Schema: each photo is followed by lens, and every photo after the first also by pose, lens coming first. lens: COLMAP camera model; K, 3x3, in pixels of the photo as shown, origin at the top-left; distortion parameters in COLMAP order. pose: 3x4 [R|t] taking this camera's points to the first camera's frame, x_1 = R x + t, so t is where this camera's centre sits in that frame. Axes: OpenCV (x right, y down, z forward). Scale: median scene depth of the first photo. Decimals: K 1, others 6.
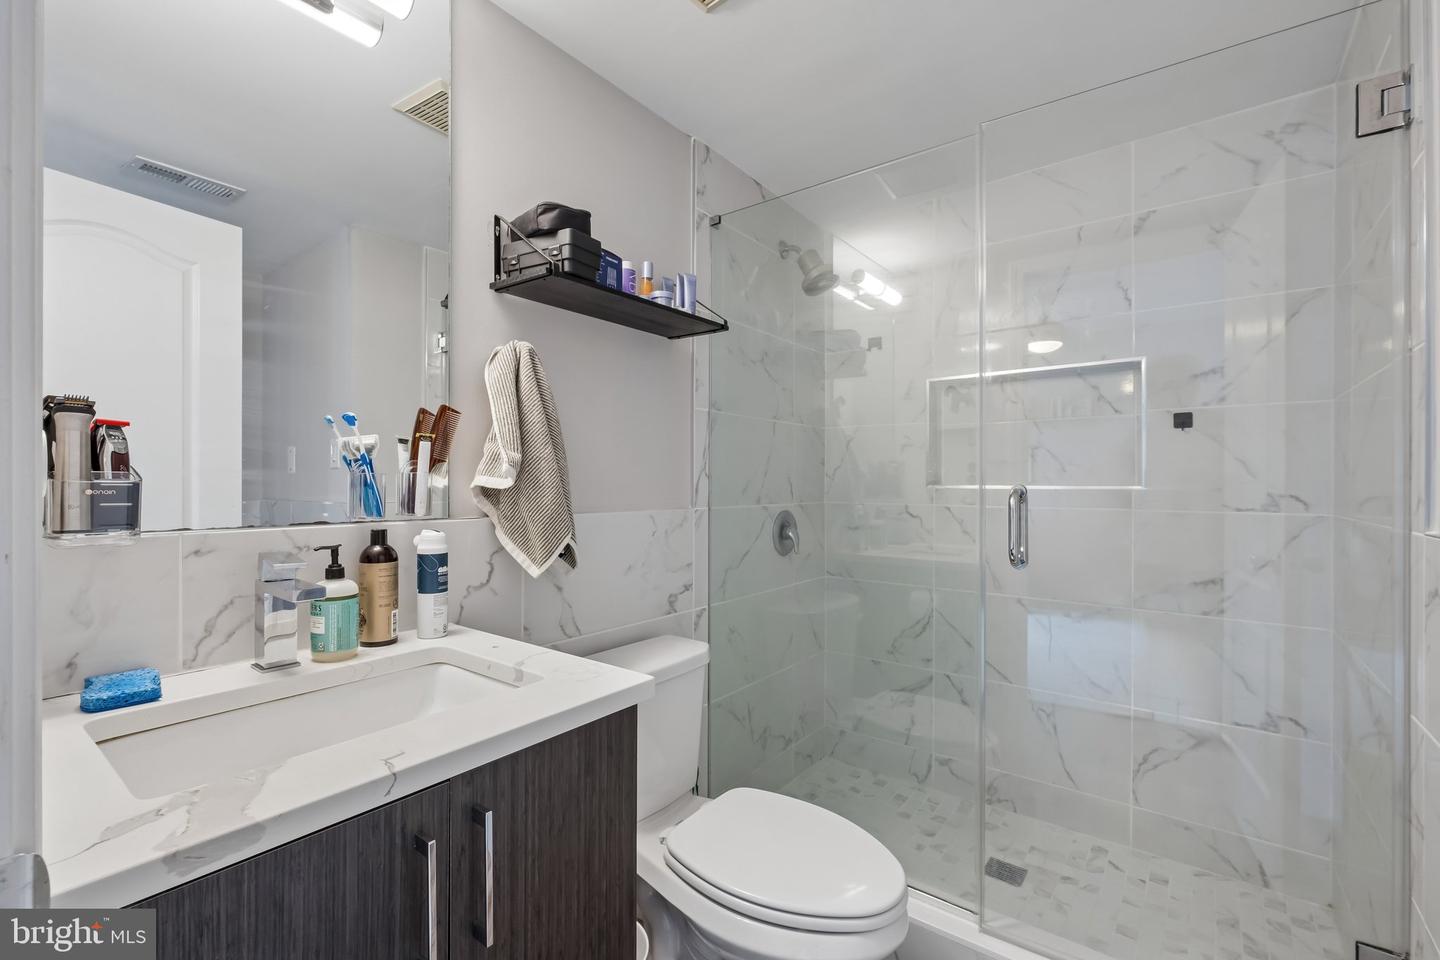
lens RADIAL K [[631.4, 0, 723.4], [0, 631.4, 482.0], [0, 0, 1]] dist [-0.013860, -0.000400]
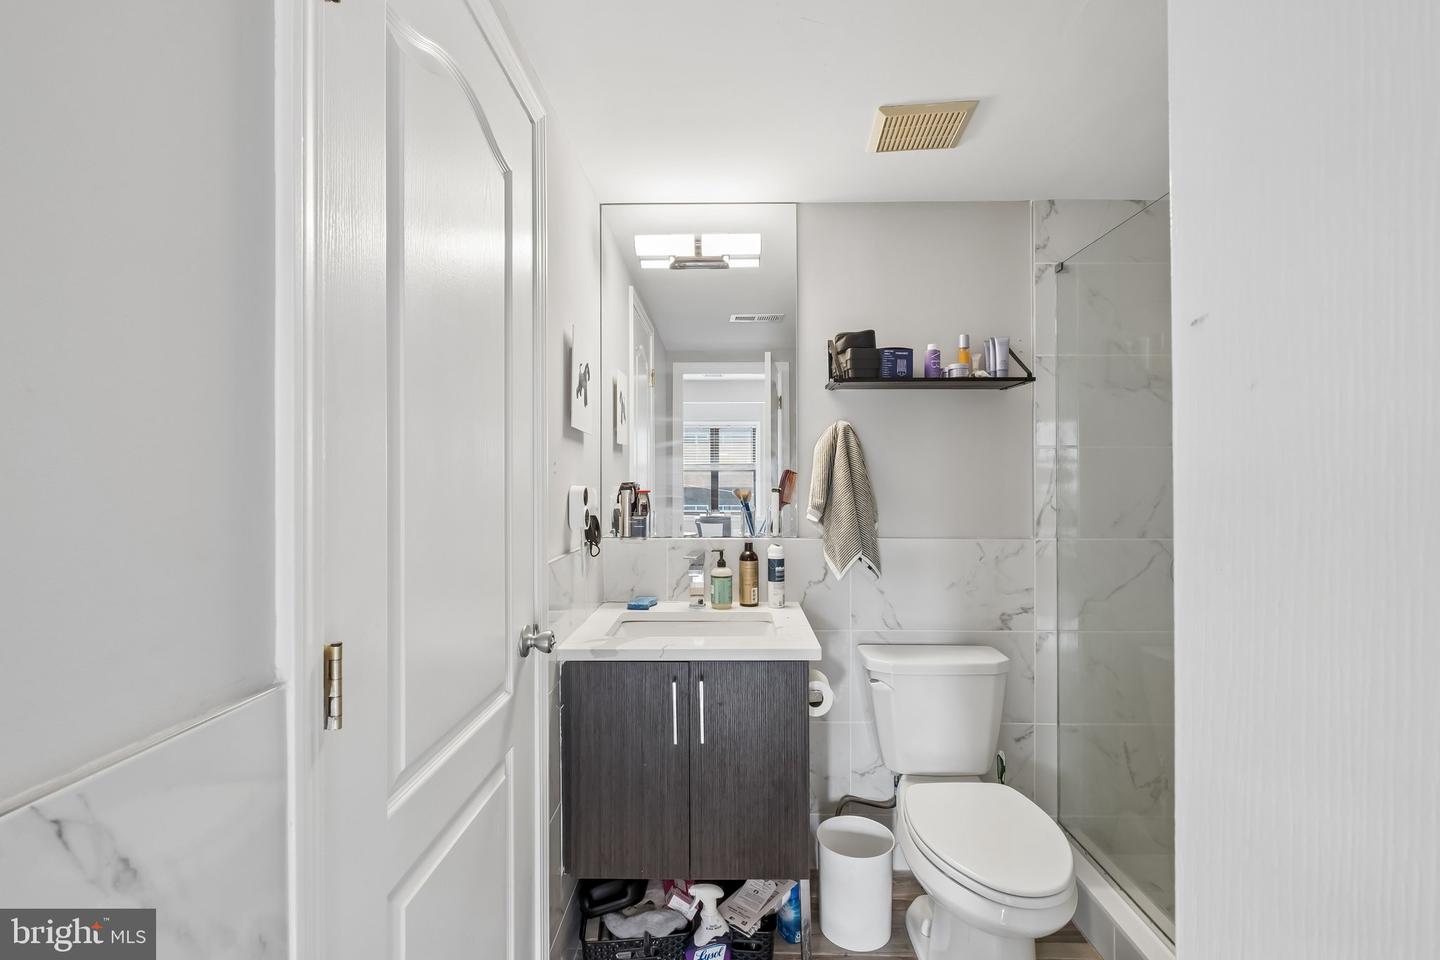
lens RADIAL K [[631.4, 0, 721.7], [0, 631.4, 480.5], [0, 0, 1]] dist [-0.013860, -0.000400]
pose [[0.582590, -0.005009, -0.812751, 0.787562], [0.003484, 0.999987, -0.003666, -0.086095], [0.812759, -0.000696, 0.582600, -0.114440]]
